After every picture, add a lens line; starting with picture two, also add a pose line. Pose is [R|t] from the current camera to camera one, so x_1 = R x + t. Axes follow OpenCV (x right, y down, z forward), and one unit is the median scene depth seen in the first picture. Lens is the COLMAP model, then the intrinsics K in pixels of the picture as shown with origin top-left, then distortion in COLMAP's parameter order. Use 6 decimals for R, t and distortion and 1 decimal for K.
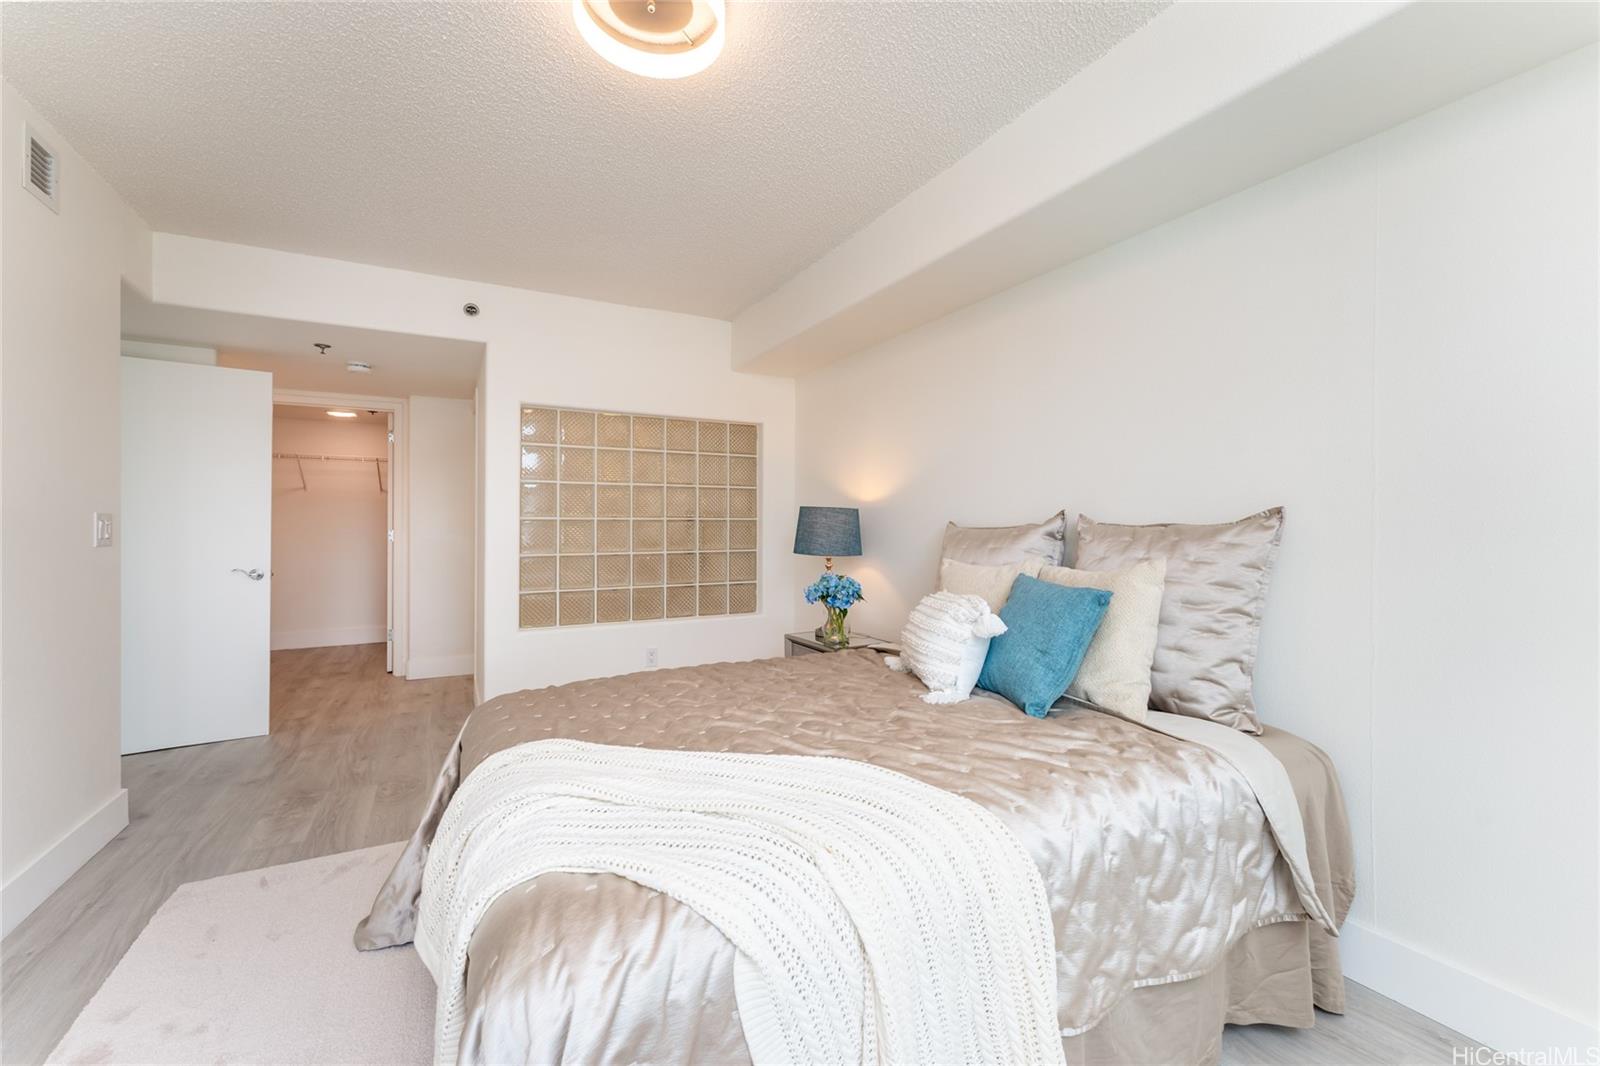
lens RADIAL K [[648.6, 0, 800.6], [0, 648.6, 522.1], [0, 0, 1]] dist [0.000428, -0.000055]
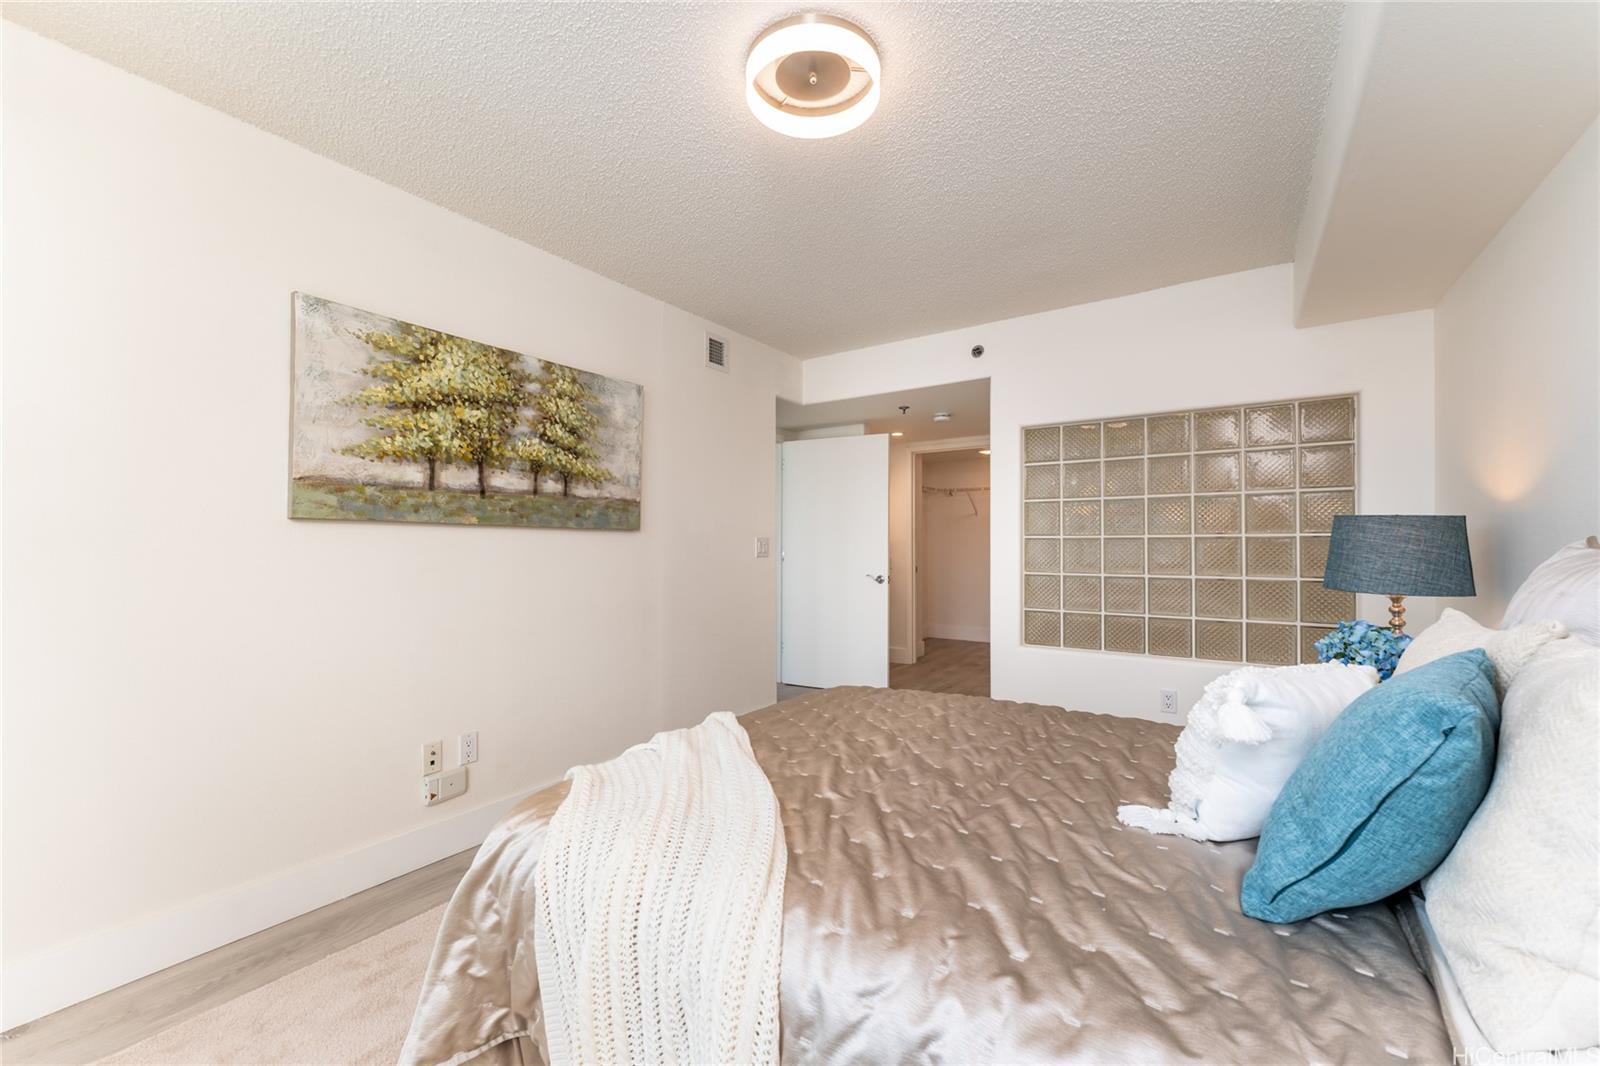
lens RADIAL K [[645.2, 0, 794.8], [0, 645.2, 532.2], [0, 0, 1]] dist [0.001456, 0.000290]
pose [[0.454077, -0.017814, -0.890784, 0.330679], [0.007807, 0.999841, -0.016015, -0.000648], [0.890928, 0.000317, 0.454144, 0.214696]]
